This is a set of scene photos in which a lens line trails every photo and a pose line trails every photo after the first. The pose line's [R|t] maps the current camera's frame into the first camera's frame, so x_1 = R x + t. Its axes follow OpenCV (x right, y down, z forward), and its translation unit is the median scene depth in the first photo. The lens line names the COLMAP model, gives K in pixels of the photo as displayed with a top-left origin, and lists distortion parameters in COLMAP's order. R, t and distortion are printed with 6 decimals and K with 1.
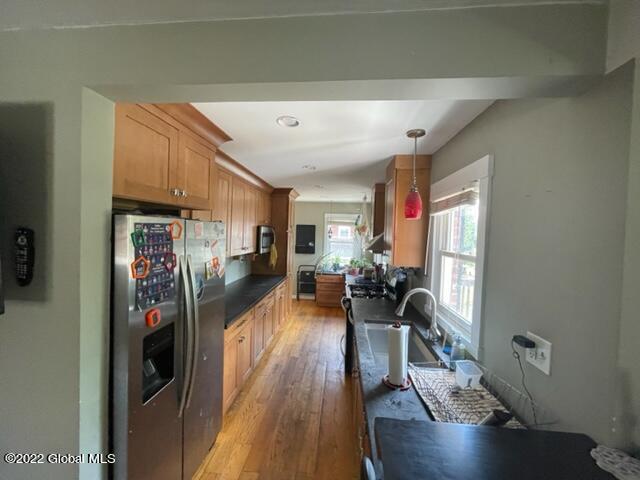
lens RADIAL K [[255.3, 0, 320.0], [0, 255.3, 240.0], [0, 0, 1]] dist [0.000439, 0.000030]
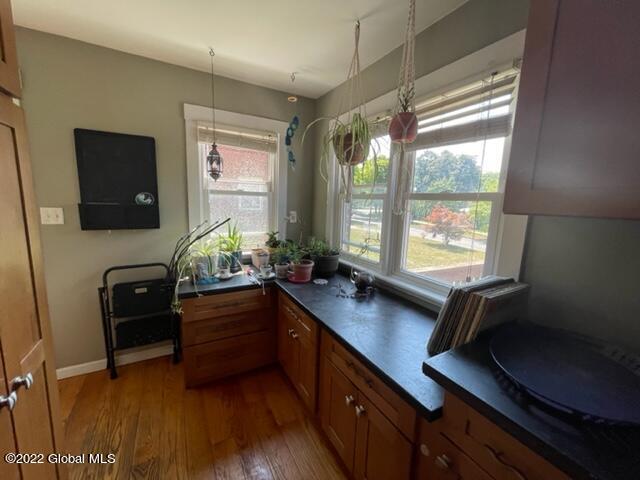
lens RADIAL K [[255.3, 0, 320.0], [0, 255.3, 240.0], [0, 0, 1]] dist [0.000439, 0.000030]
pose [[0.824631, -0.085169, 0.559223, -0.036464], [0.004708, 0.989600, 0.143773, 0.023055], [-0.565652, -0.115926, 0.816455, 0.610950]]
